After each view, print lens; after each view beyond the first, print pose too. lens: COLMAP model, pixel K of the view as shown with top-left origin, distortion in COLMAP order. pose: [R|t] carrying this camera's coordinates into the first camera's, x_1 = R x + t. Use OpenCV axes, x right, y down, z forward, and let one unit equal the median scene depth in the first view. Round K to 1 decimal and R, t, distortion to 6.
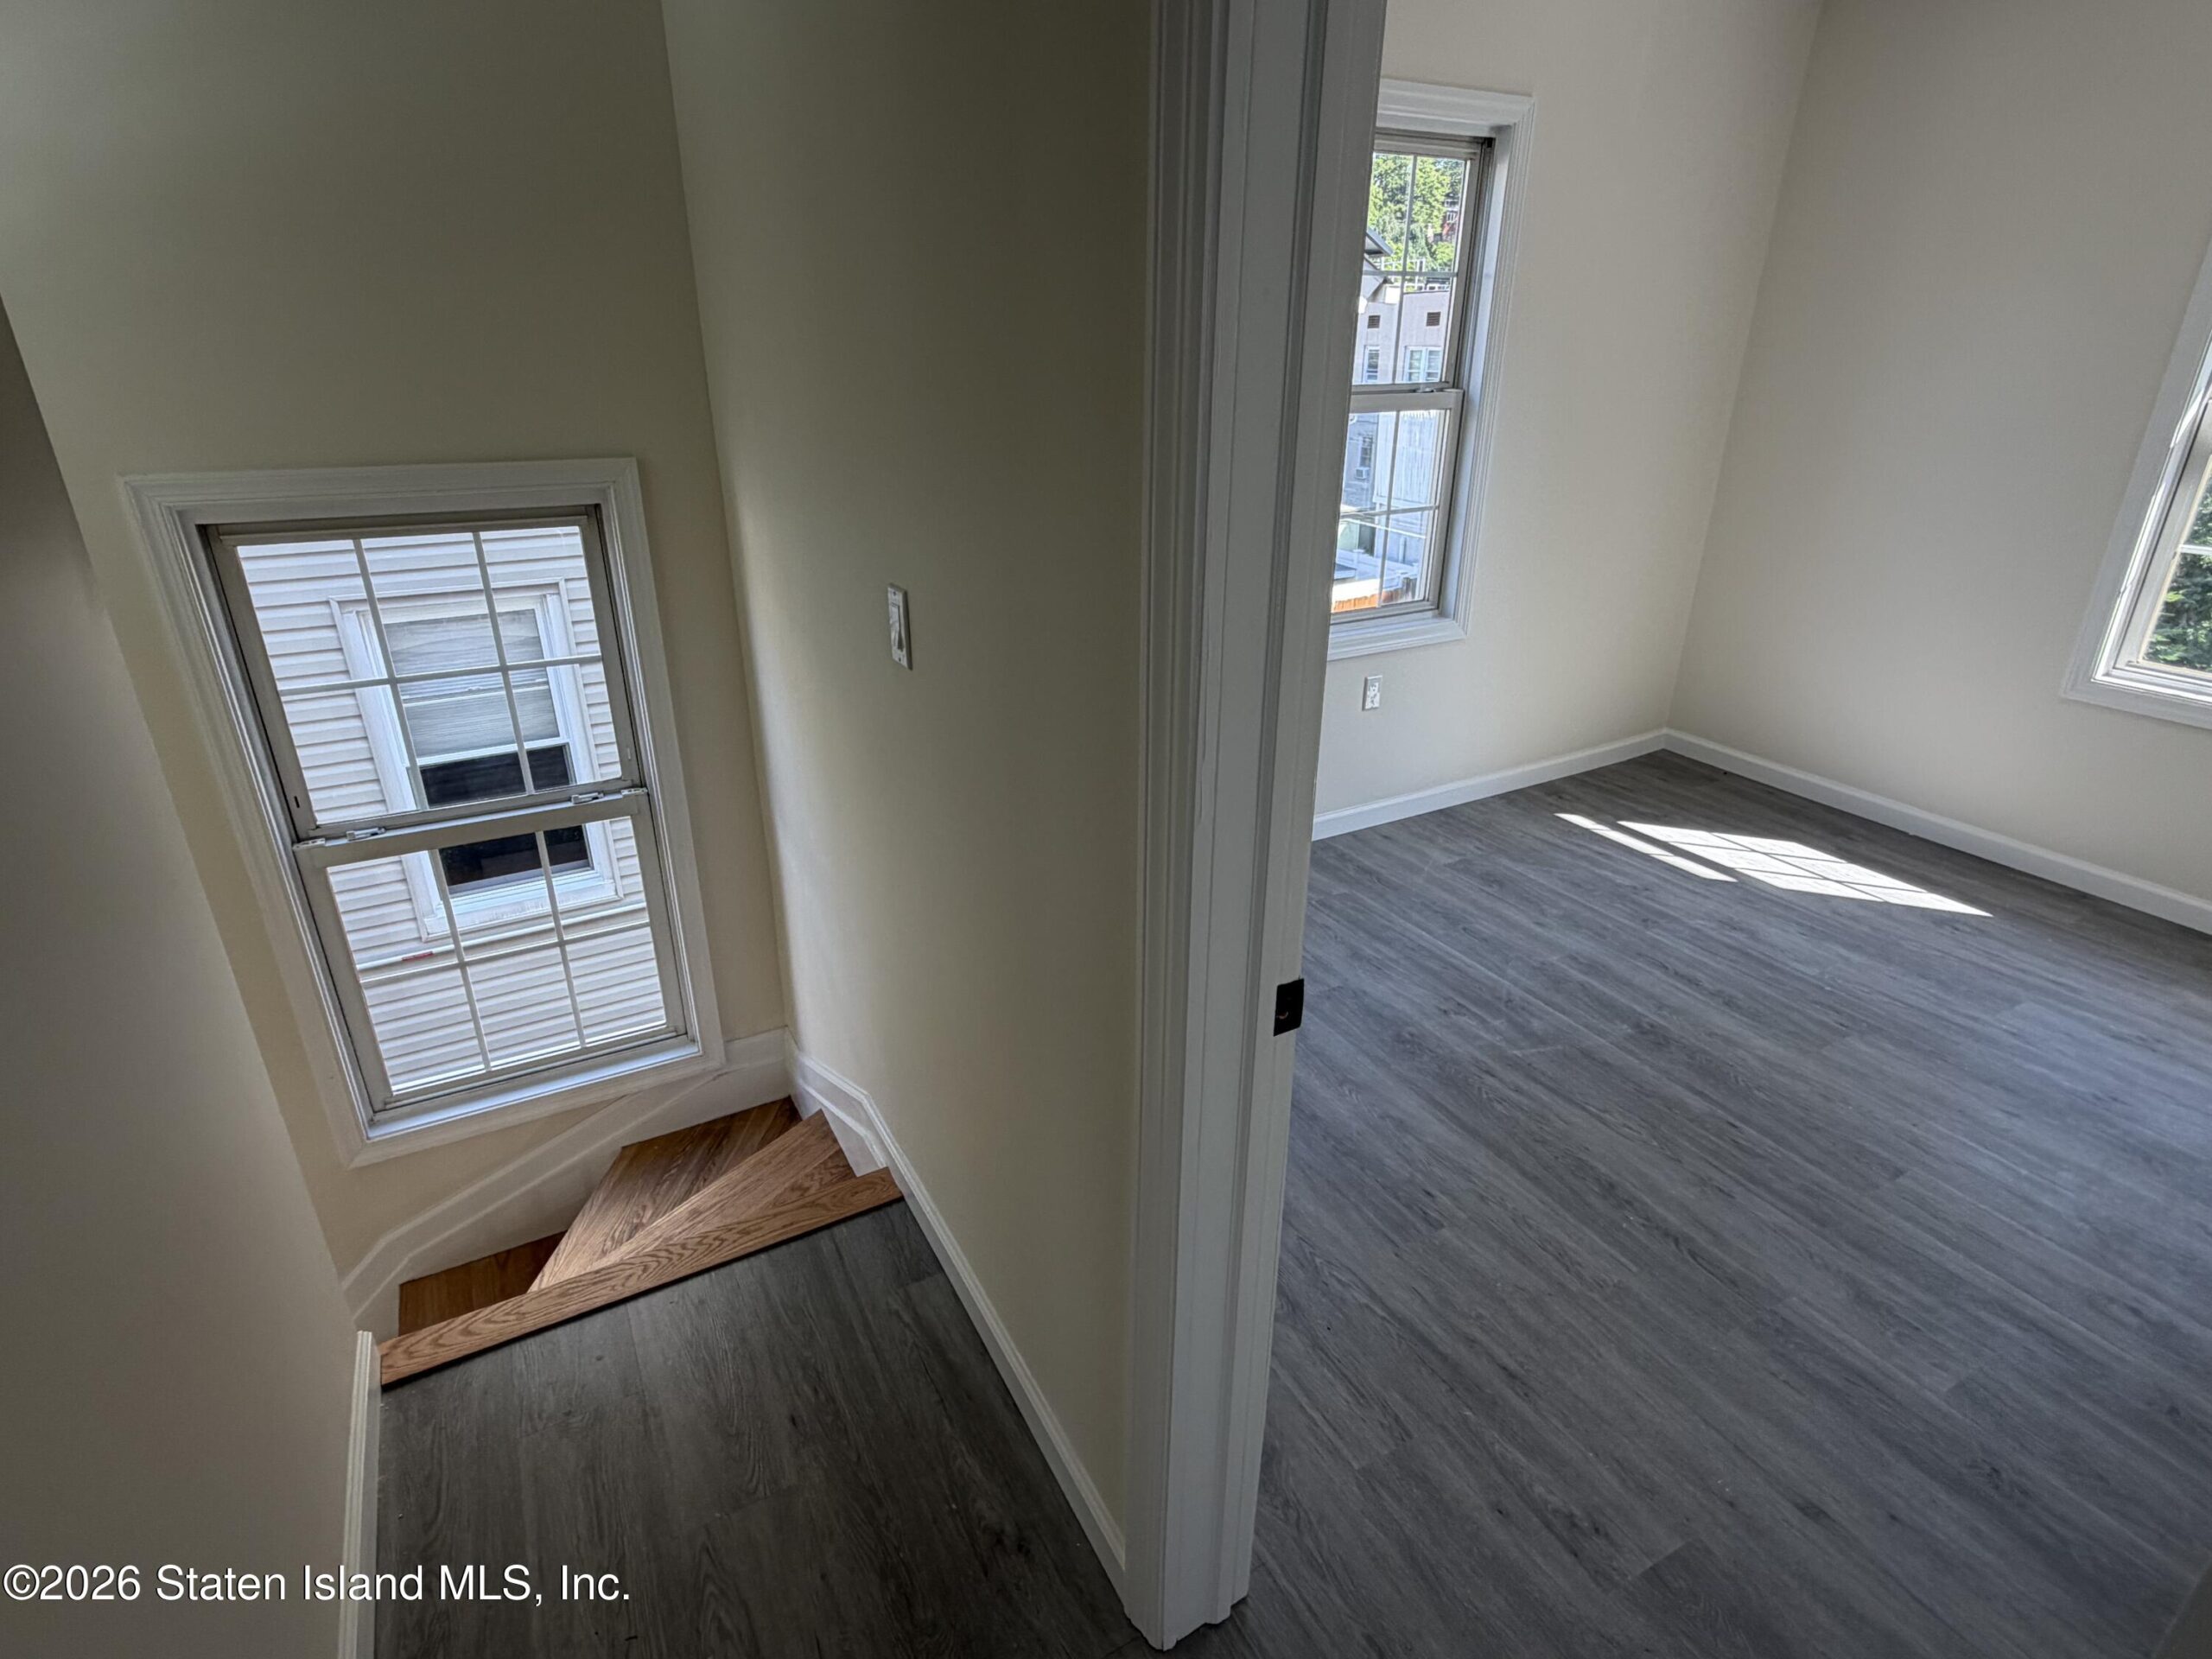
lens RADIAL K [[1140.5, 0, 1114.4], [0, 1140.5, 829.0], [0, 0, 1]] dist [-0.000432, -0.000811]
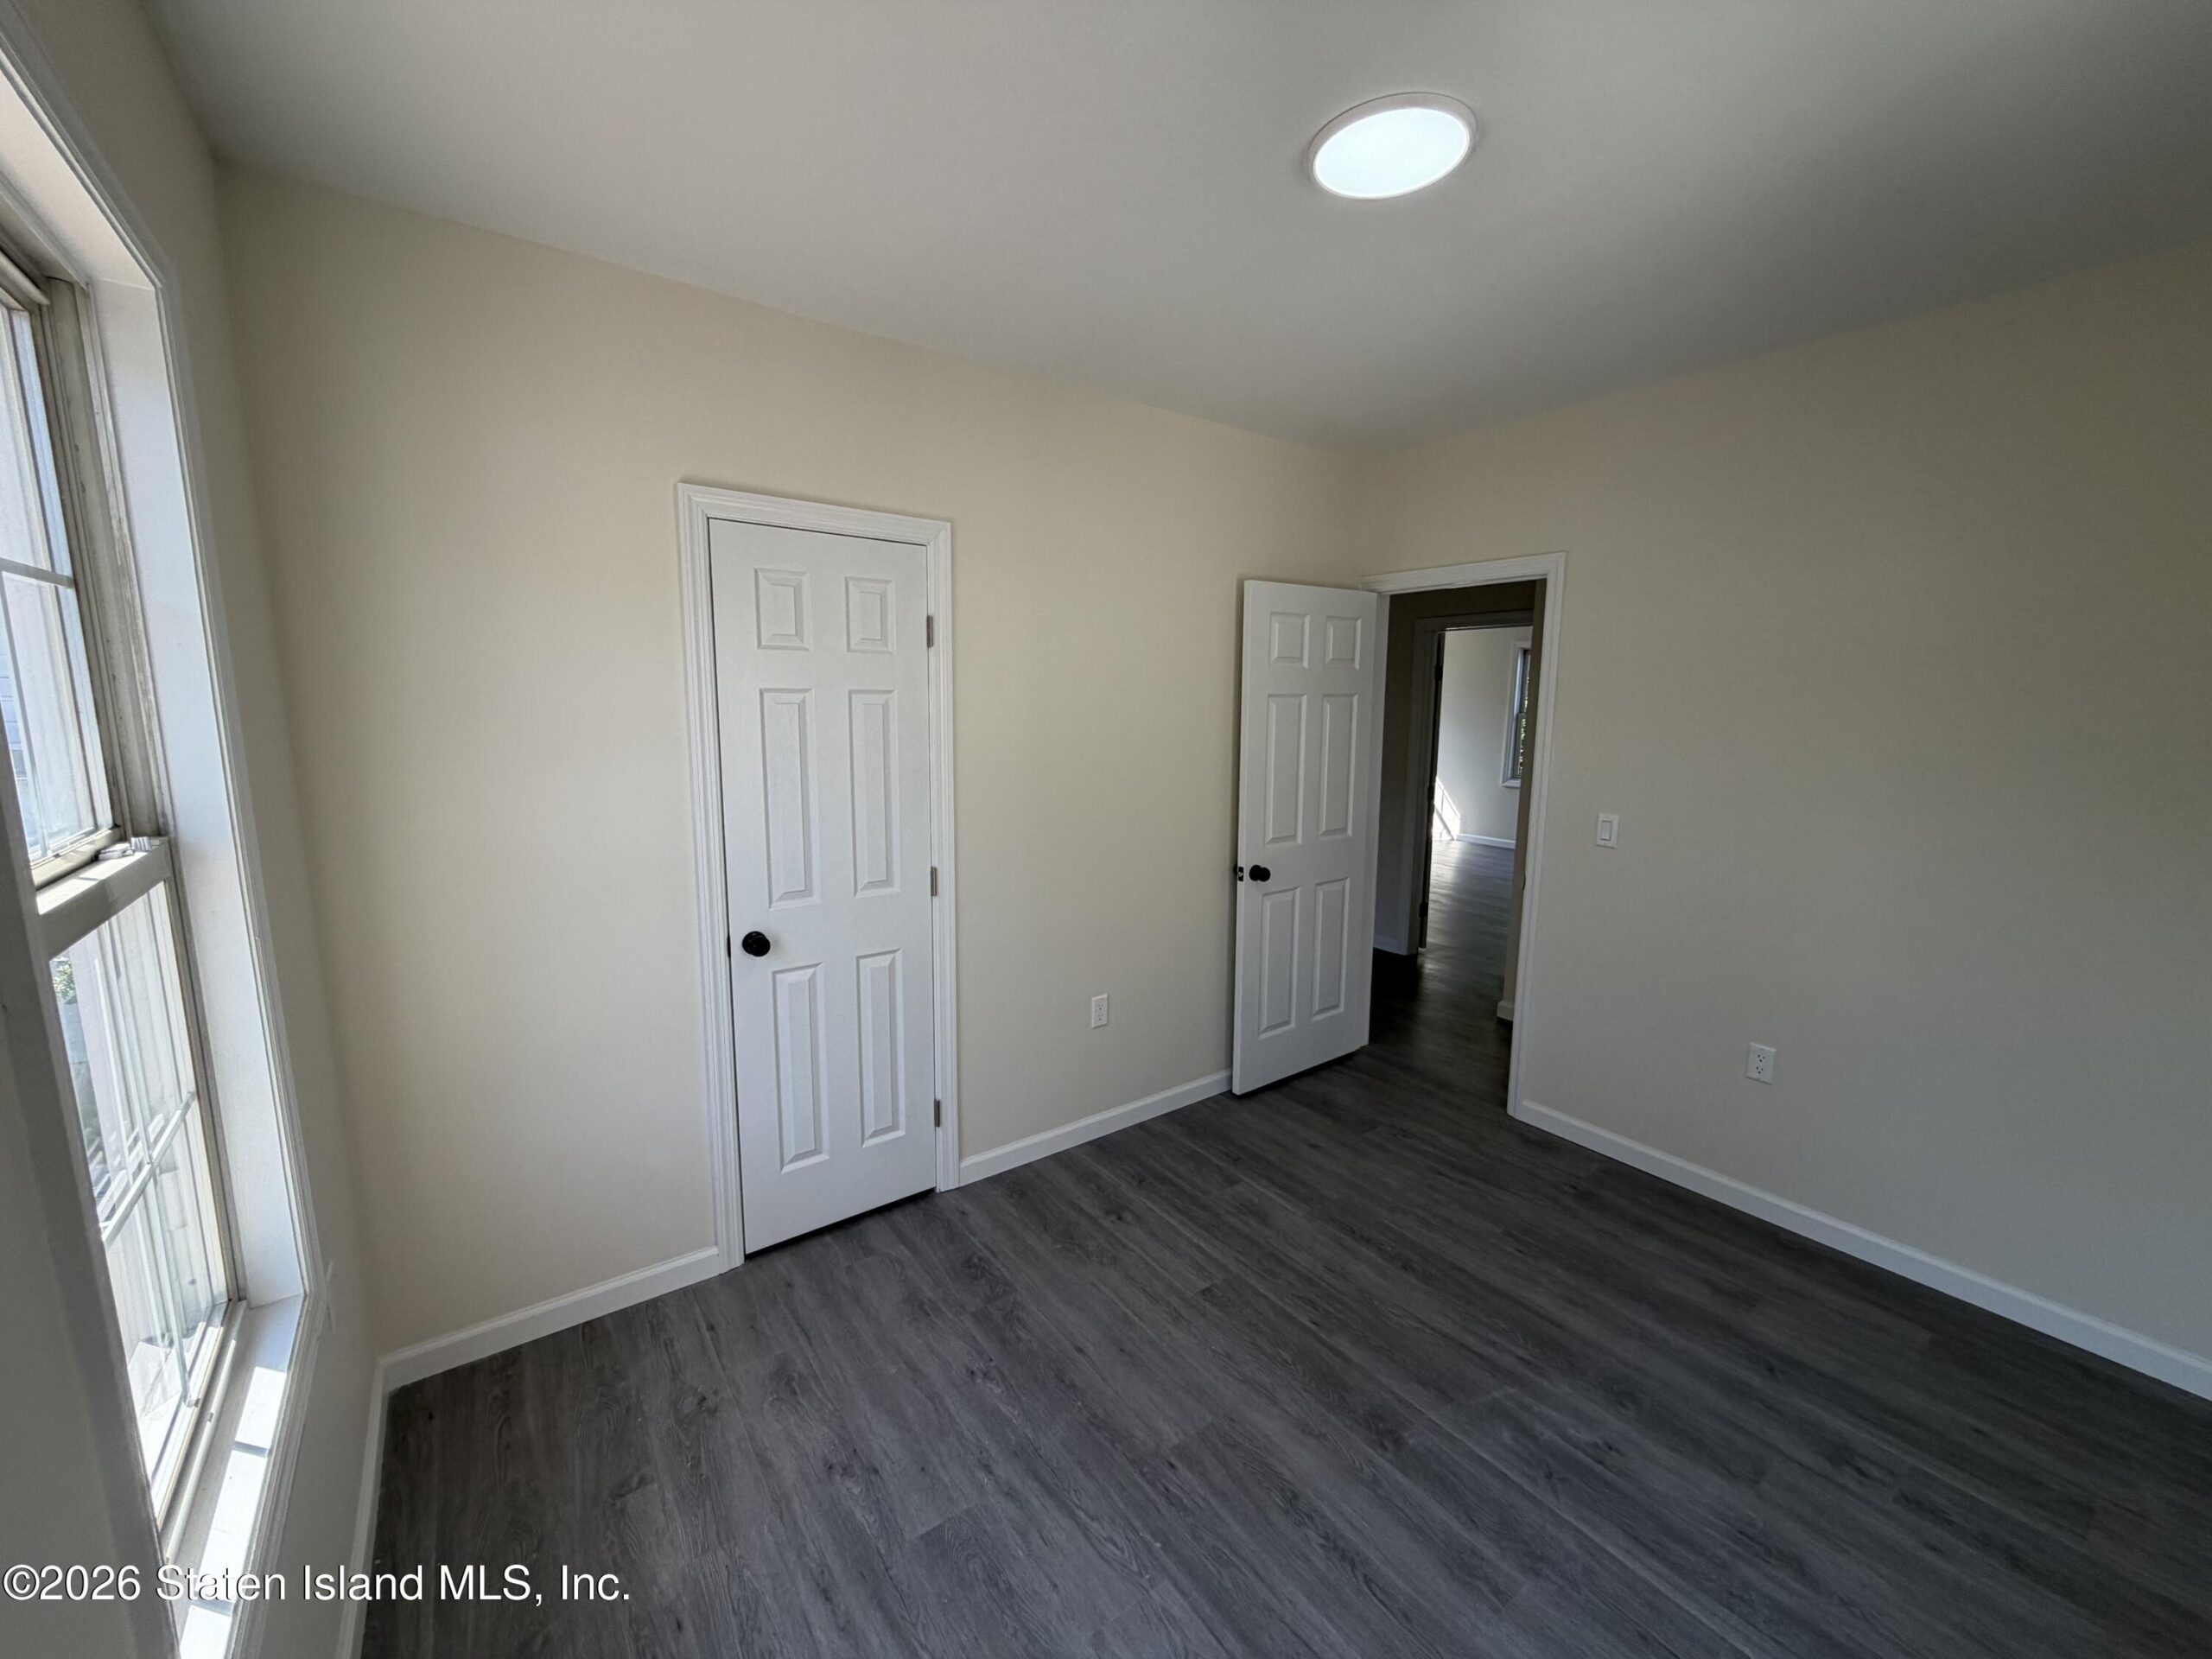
lens RADIAL K [[881.1, 0, 1113.8], [0, 881.1, 833.4], [0, 0, 1]] dist [-0.000048, -0.000268]
pose [[-0.990723, 0.016337, -0.134914, 0.719960], [-0.058115, 0.846467, 0.529261, -0.545668], [0.122847, 0.532191, -0.837664, 1.222169]]
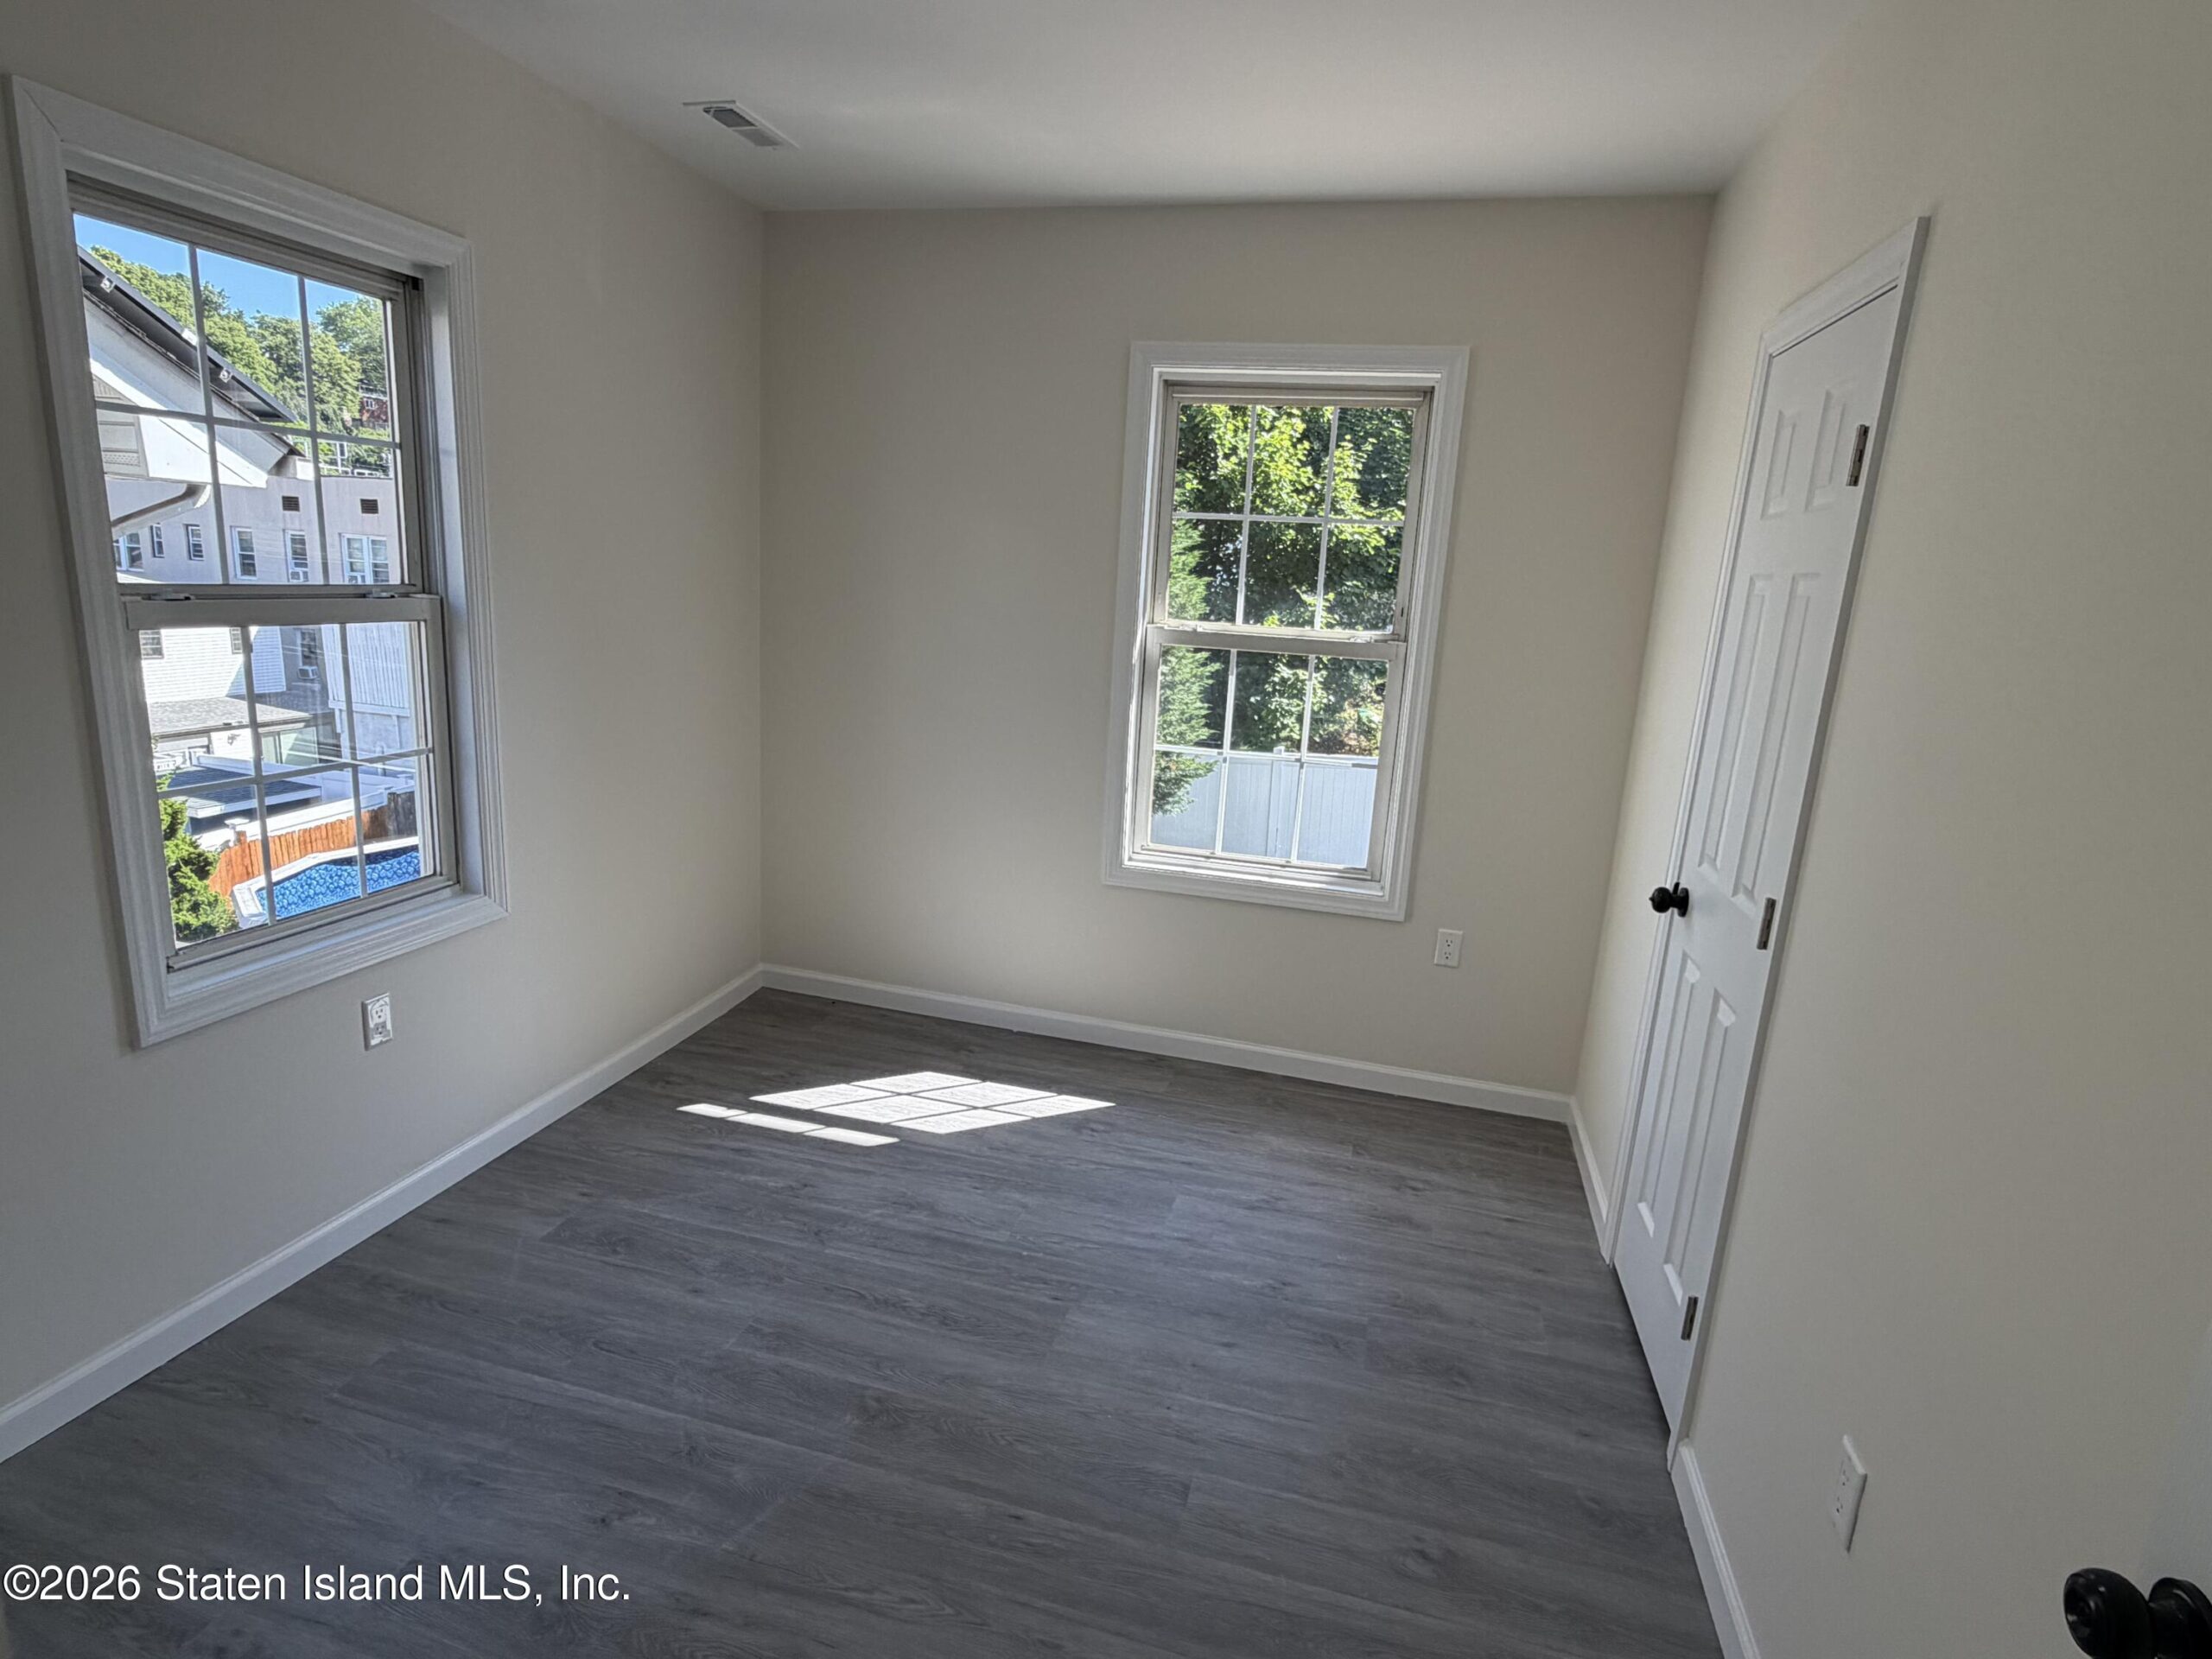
lens RADIAL K [[1140.5, 0, 1103.3], [0, 1140.5, 839.3], [0, 0, 1]] dist [-0.000432, -0.000811]
pose [[0.690781, -0.122635, 0.712588, 0.069238], [0.228489, 0.972036, -0.054211, -0.113066], [-0.686013, 0.200267, 0.699485, 0.264518]]
